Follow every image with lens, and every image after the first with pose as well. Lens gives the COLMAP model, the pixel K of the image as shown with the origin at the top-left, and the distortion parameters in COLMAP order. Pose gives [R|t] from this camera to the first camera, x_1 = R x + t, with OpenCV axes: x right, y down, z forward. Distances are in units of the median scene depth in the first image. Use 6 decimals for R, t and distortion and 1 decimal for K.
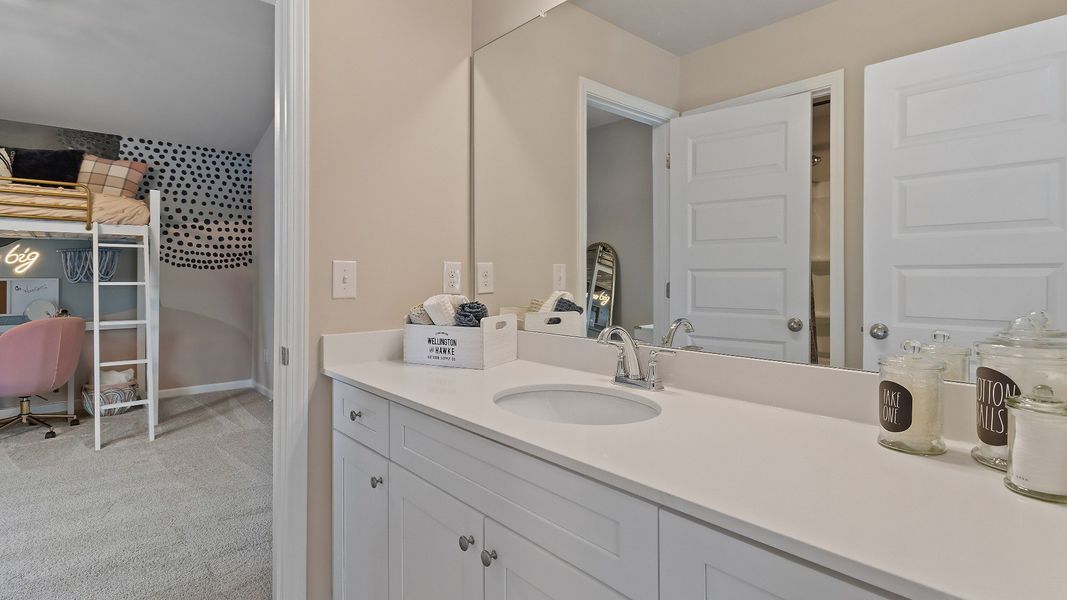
lens RADIAL K [[537.2, 0, 533.9], [0, 537.2, 287.4], [0, 0, 1]] dist [0.002449, -0.000112]
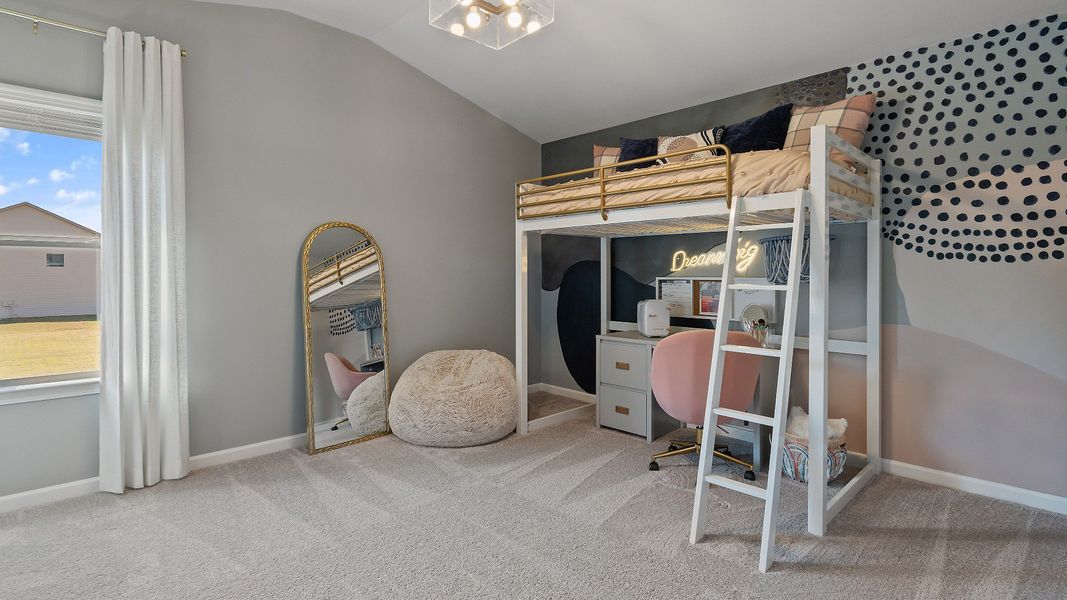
lens RADIAL K [[496.6, 0, 559.3], [0, 496.6, 270.1], [0, 0, 1]] dist [-0.008788, -0.000871]
pose [[0.043812, -0.005442, -0.999025, -0.156238], [-0.020178, 0.999776, -0.006331, -0.015080], [0.998836, 0.020436, 0.043693, 0.575178]]
